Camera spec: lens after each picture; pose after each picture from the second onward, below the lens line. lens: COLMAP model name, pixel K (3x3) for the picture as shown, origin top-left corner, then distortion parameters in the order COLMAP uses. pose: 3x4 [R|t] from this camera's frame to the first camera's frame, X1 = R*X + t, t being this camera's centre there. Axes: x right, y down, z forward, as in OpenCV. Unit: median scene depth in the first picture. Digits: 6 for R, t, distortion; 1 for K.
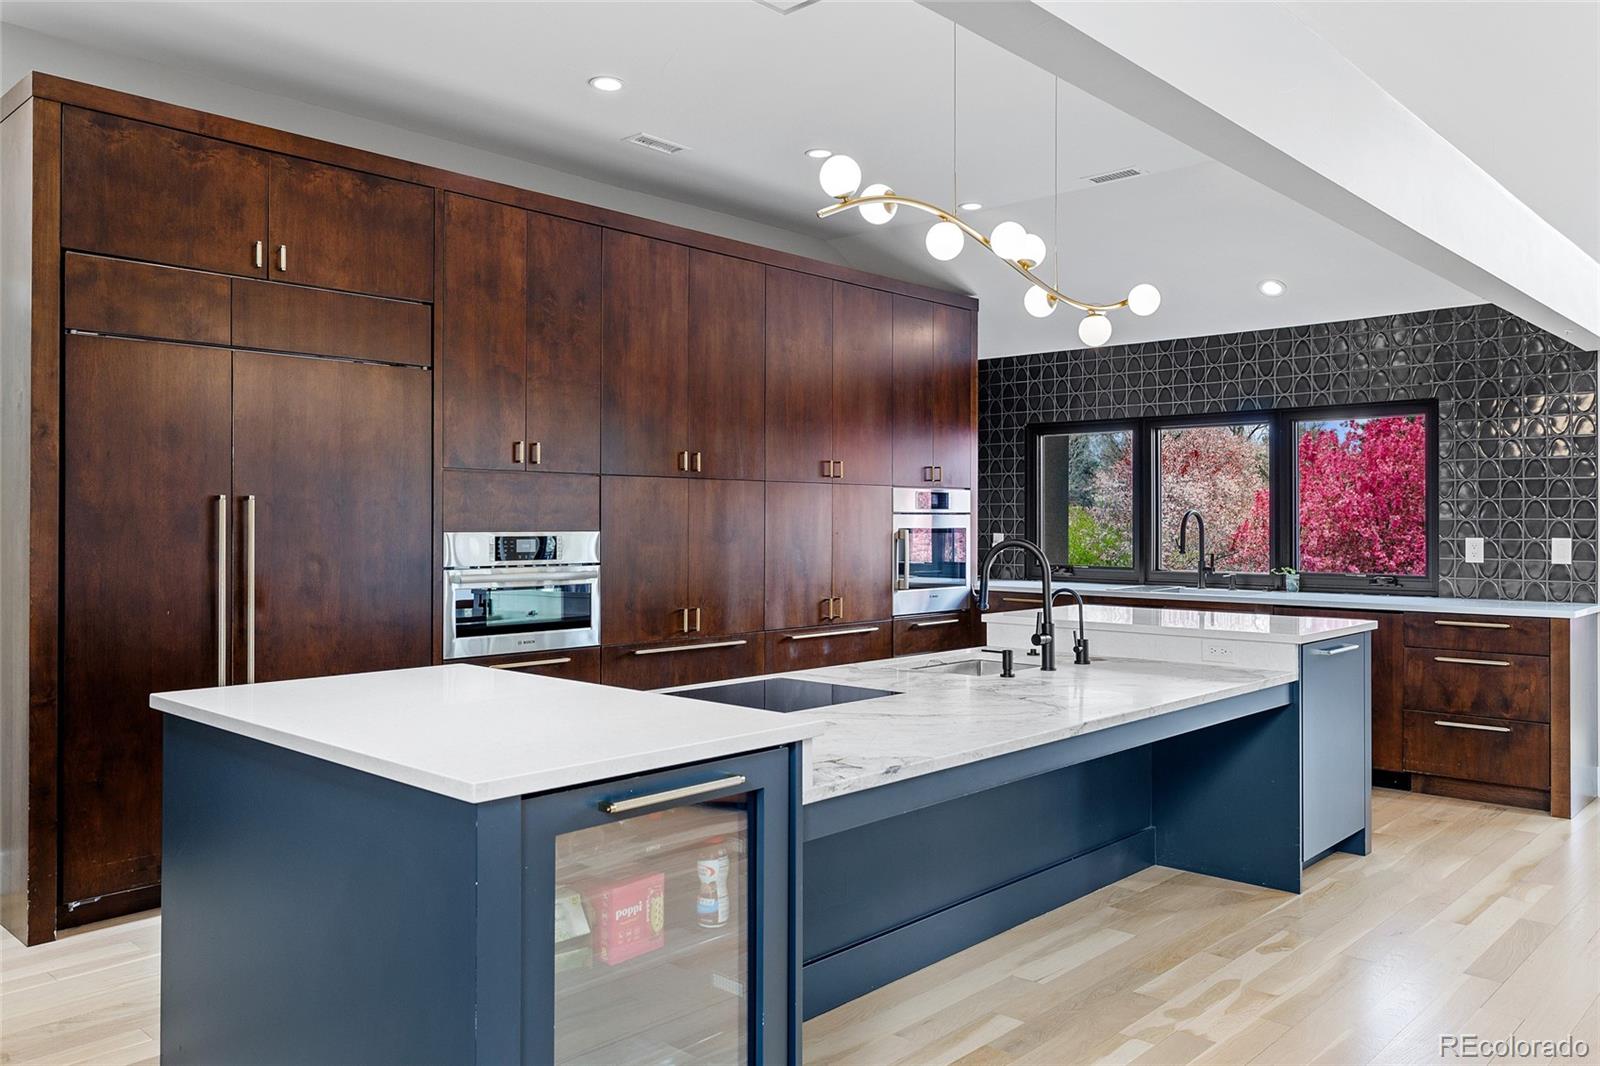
lens RADIAL K [[1186.3, 0, 806.4], [0, 1186.3, 522.7], [0, 0, 1]] dist [0.002755, 0.003932]
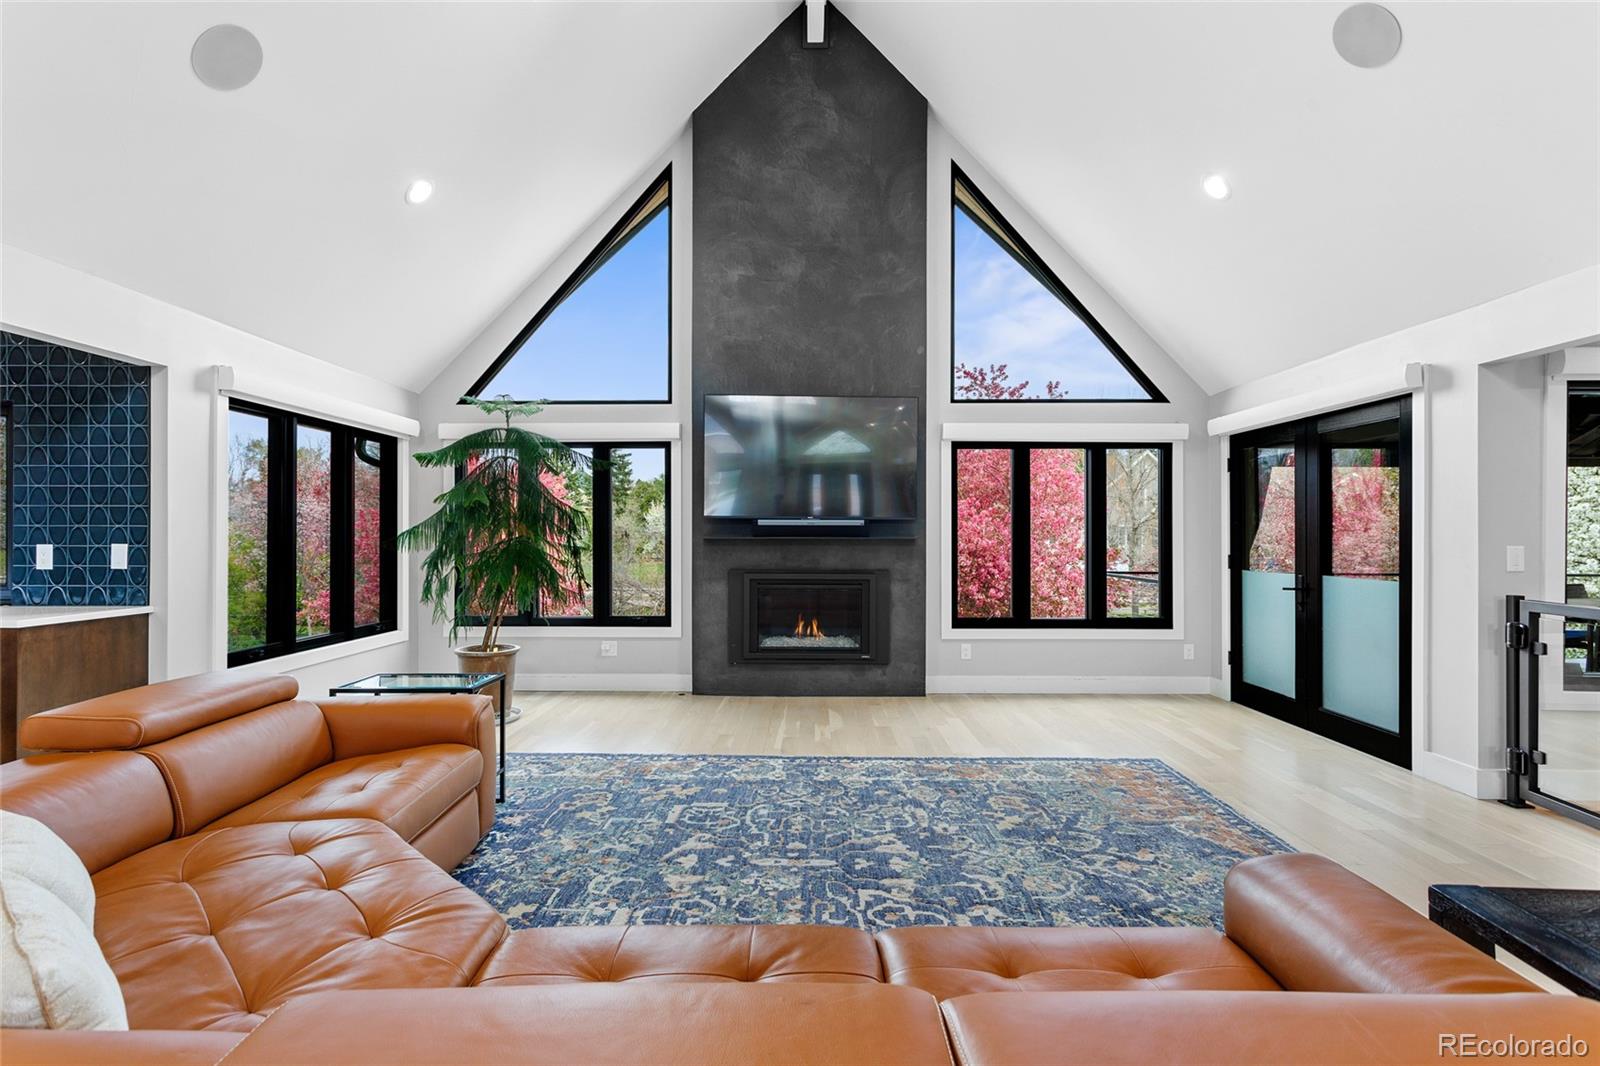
lens RADIAL K [[758.9, 0, 799.8], [0, 758.9, 532.5], [0, 0, 1]] dist [-0.000020, 0.000780]
pose [[0.735529, 0.002840, 0.677487, 0.735679], [-0.000823, 0.999994, -0.003298, 0.005551], [-0.677492, 0.001868, 0.735528, 0.130736]]
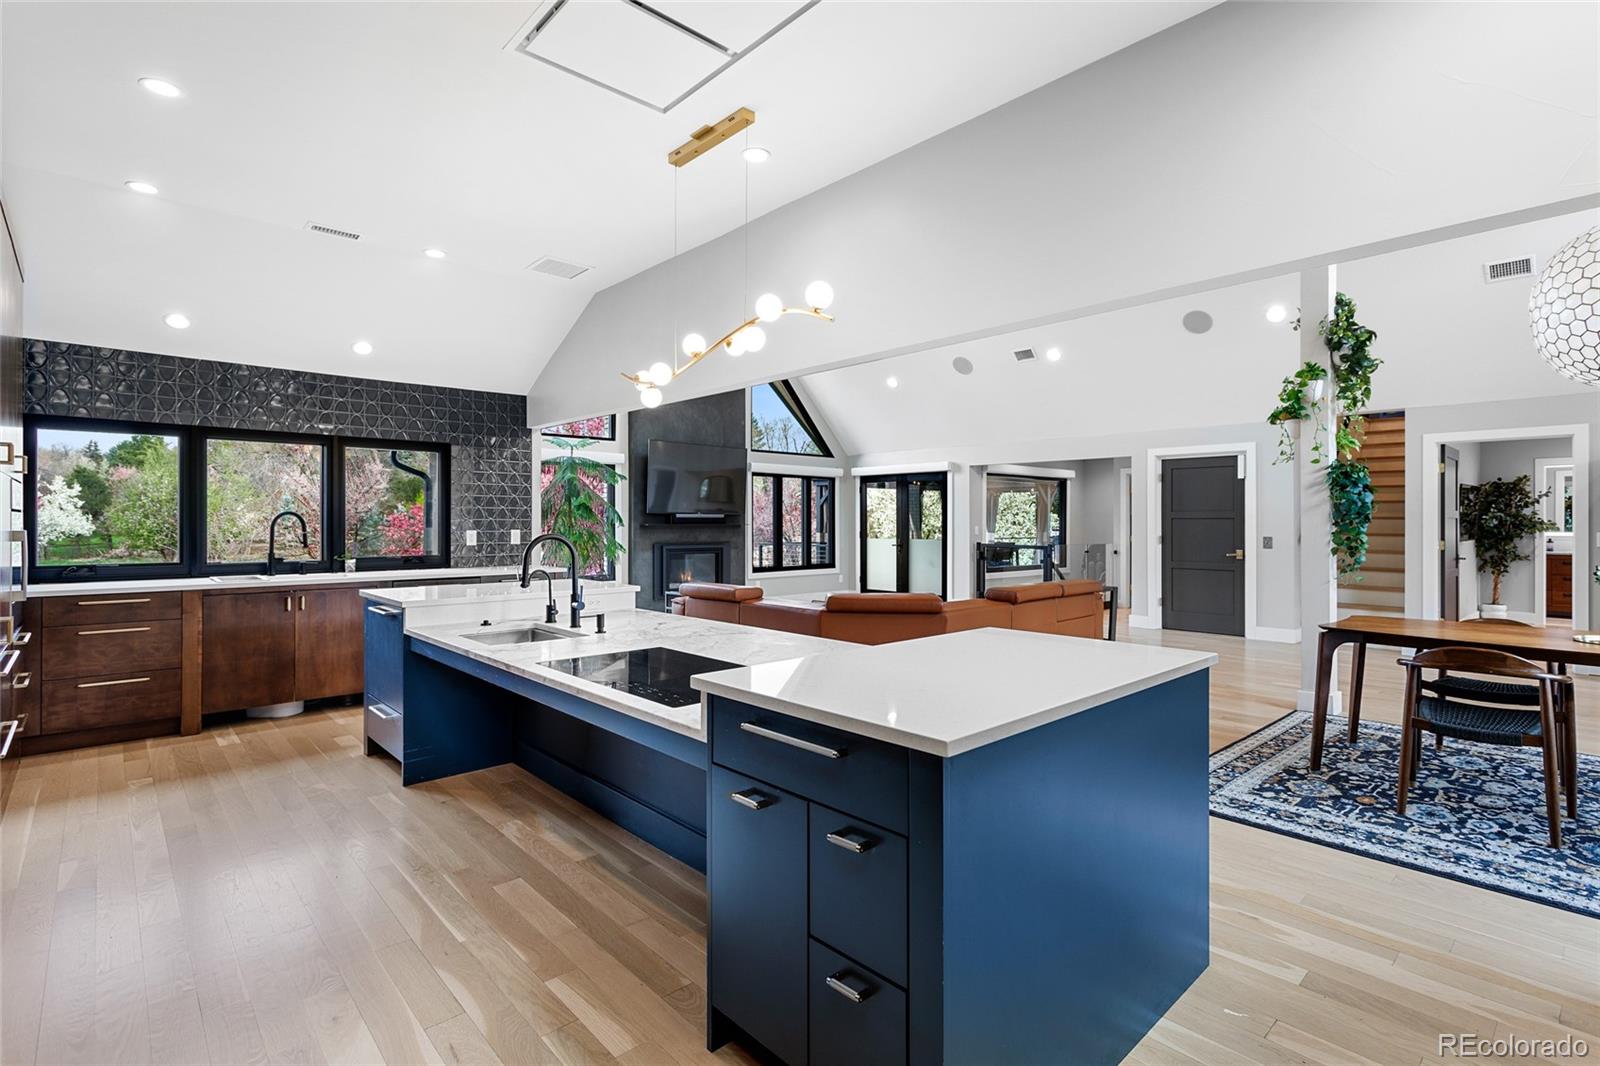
lens RADIAL K [[758.9, 0, 795.9], [0, 758.9, 528.3], [0, 0, 1]] dist [-0.000020, 0.000780]
pose [[0.077915, -0.010221, 0.996908, -0.568136], [0.000376, 0.999948, 0.010223, -0.000927], [-0.996960, -0.000422, 0.077915, 0.572461]]
